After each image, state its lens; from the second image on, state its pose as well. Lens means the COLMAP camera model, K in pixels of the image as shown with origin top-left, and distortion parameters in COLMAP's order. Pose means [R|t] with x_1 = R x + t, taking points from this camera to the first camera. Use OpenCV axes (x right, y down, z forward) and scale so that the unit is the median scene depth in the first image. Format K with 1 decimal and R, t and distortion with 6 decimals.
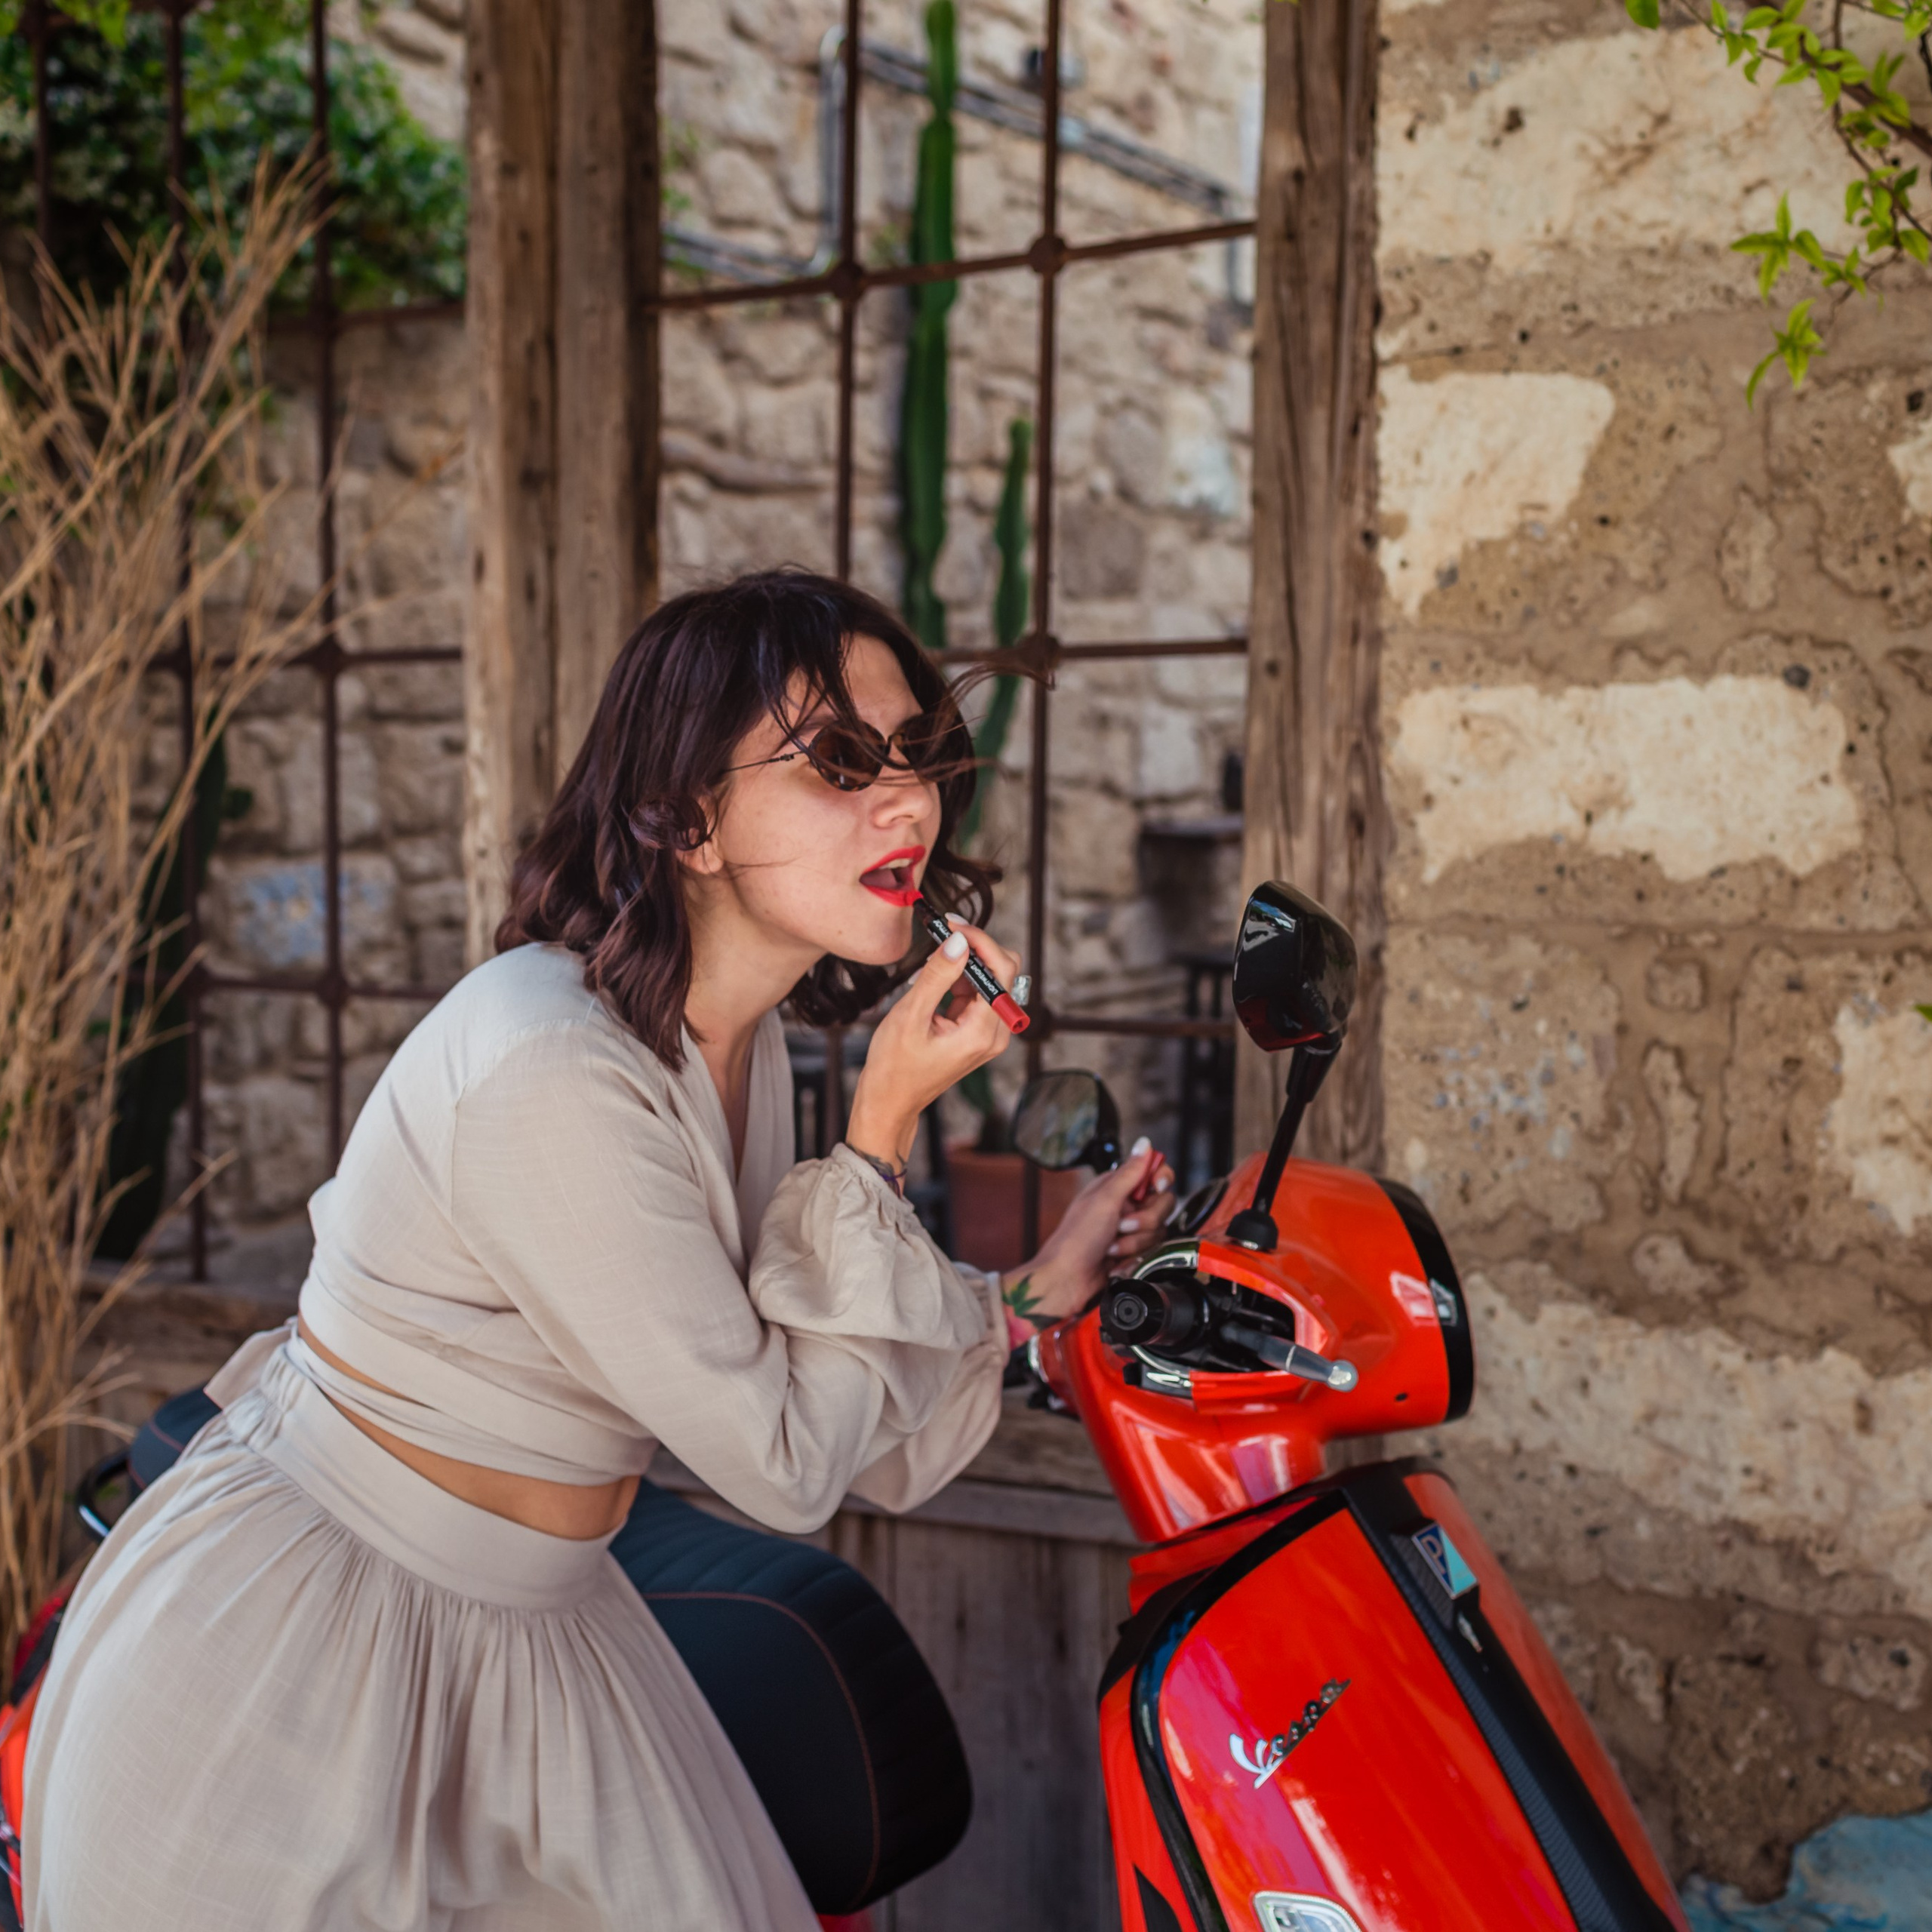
lens RADIAL K [[3205.4, 0, 1035.6], [0, 3205.4, 984.4], [0, 0, 1]] dist [-0.003897, 0.080874]
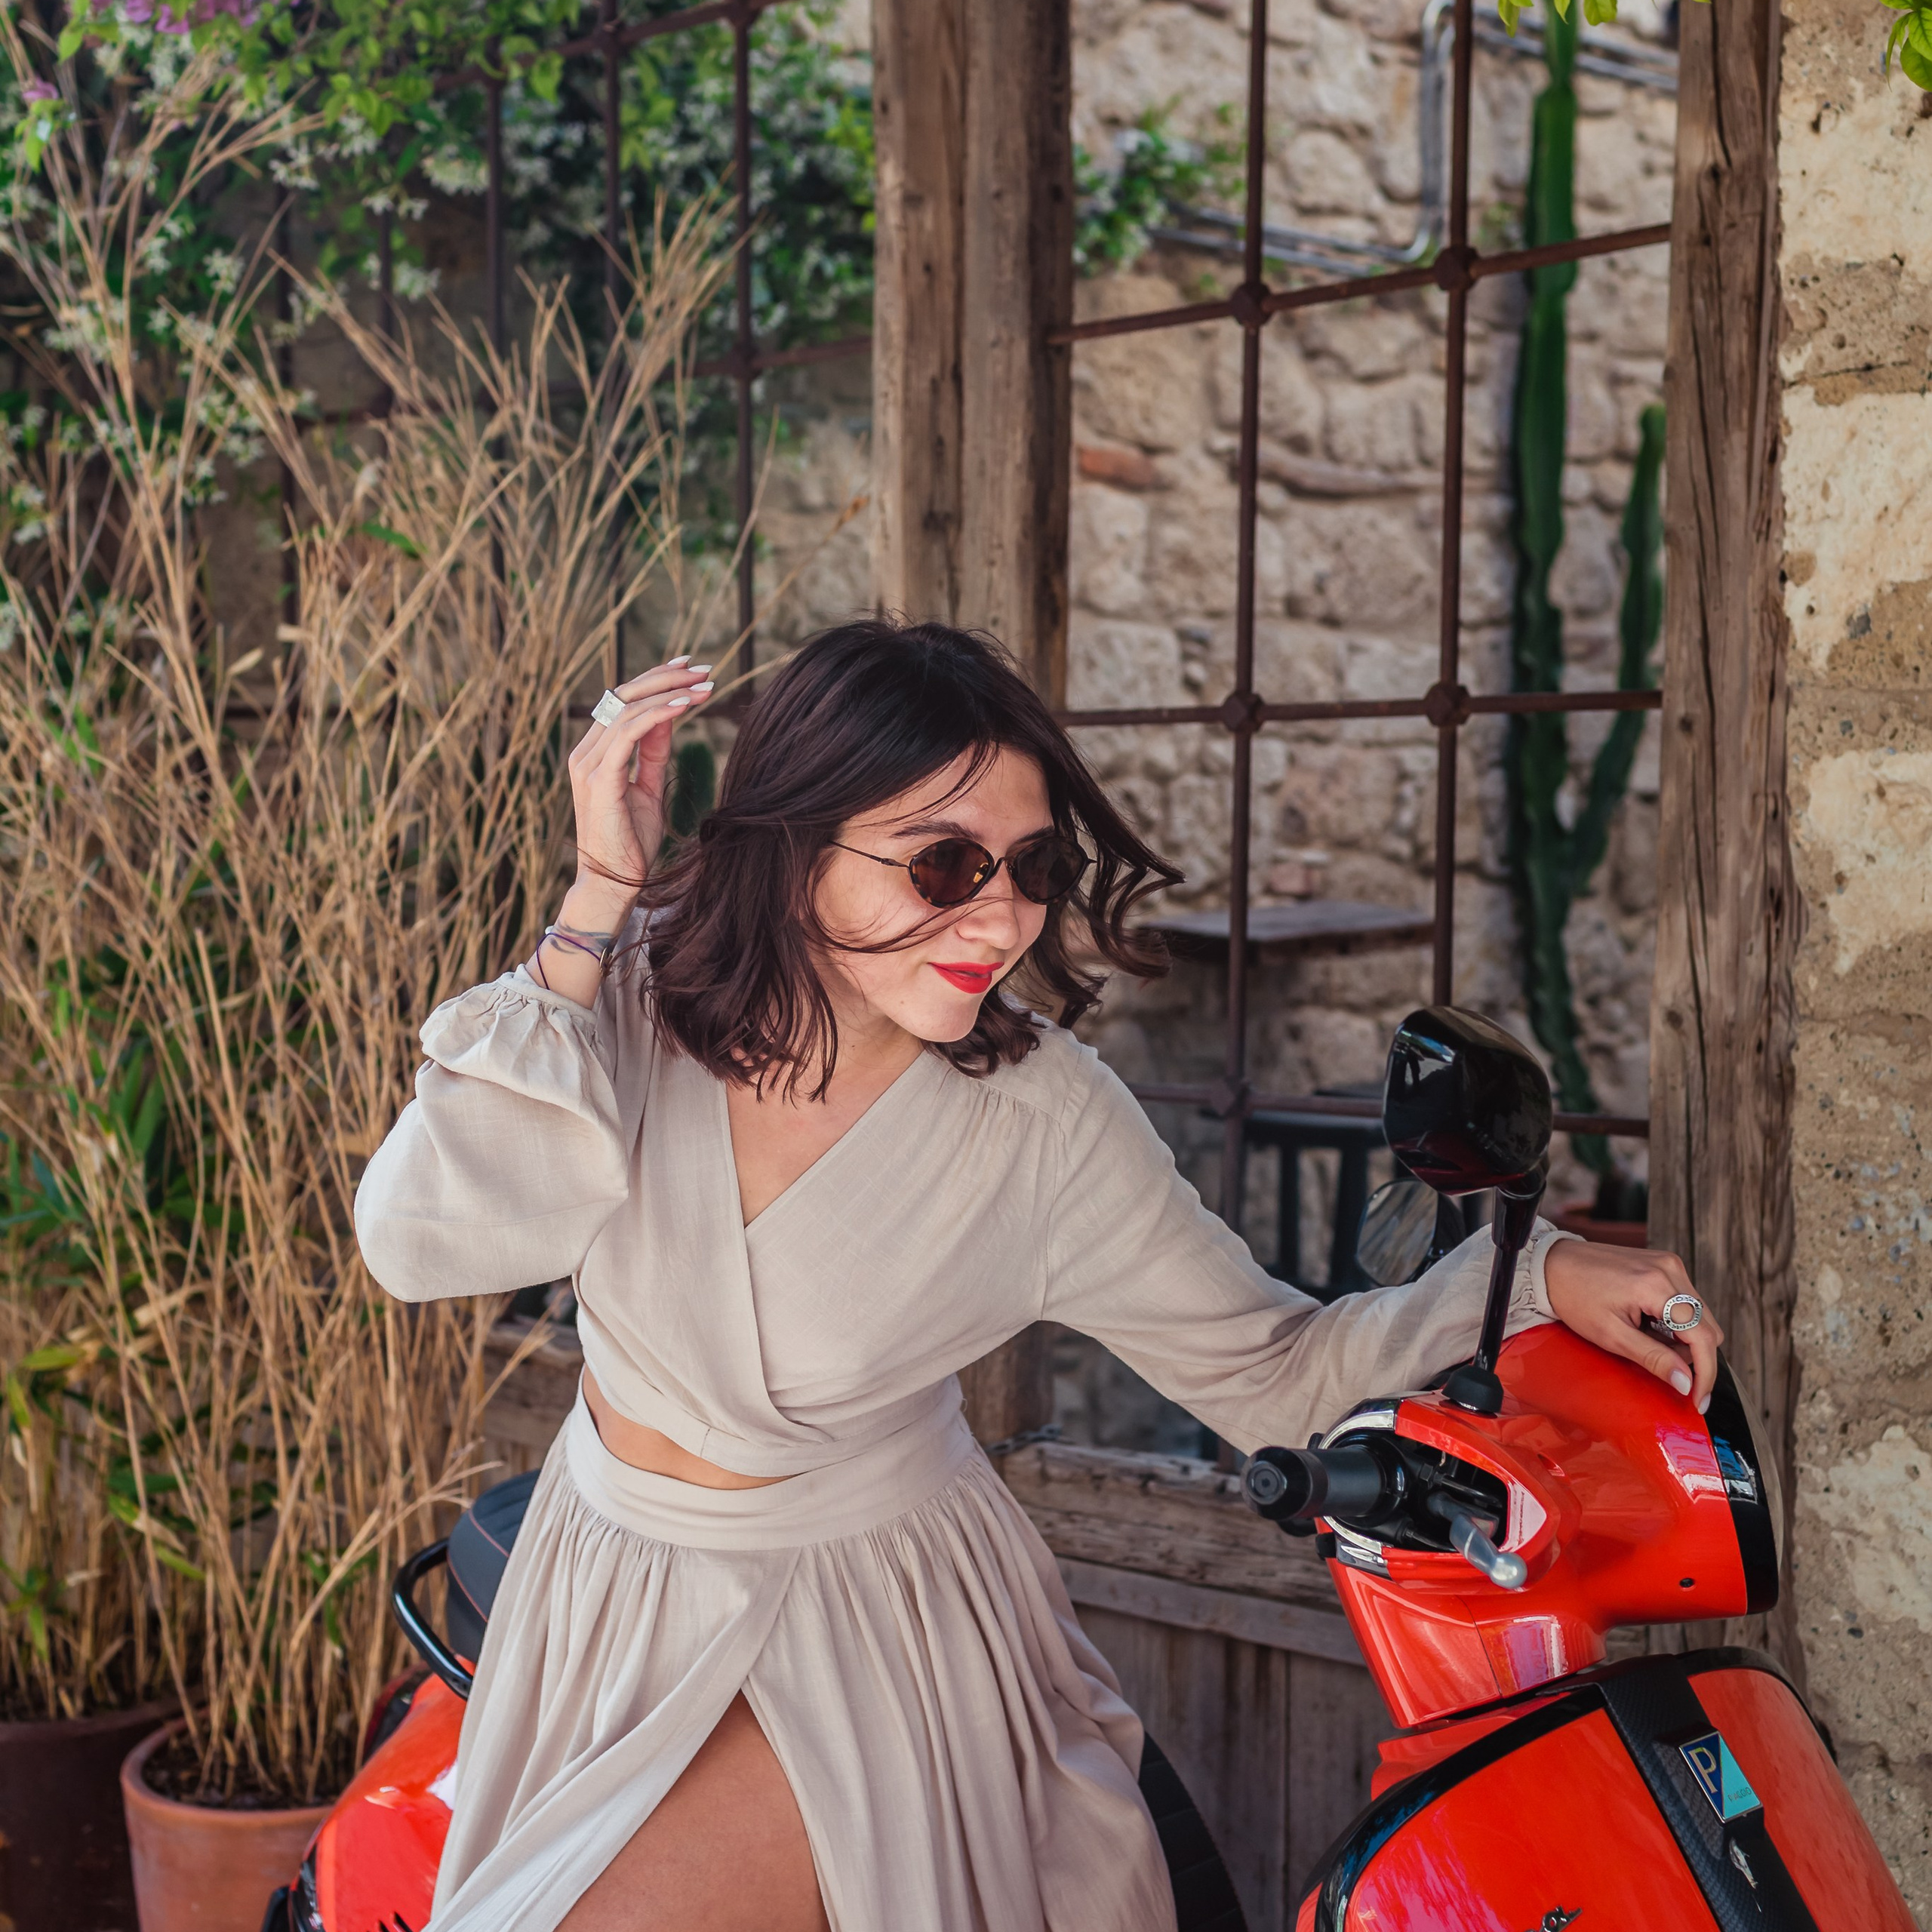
lens RADIAL K [[3430.1, 0, 882.0], [0, 3430.1, 874.4], [0, 0, 1]] dist [0.009720, -0.051601]
pose [[0.959414, 0.006502, -0.281925, 0.130281], [-0.015601, 0.999427, -0.030043, -0.025669], [0.281568, 0.033222, 0.958966, 0.028495]]
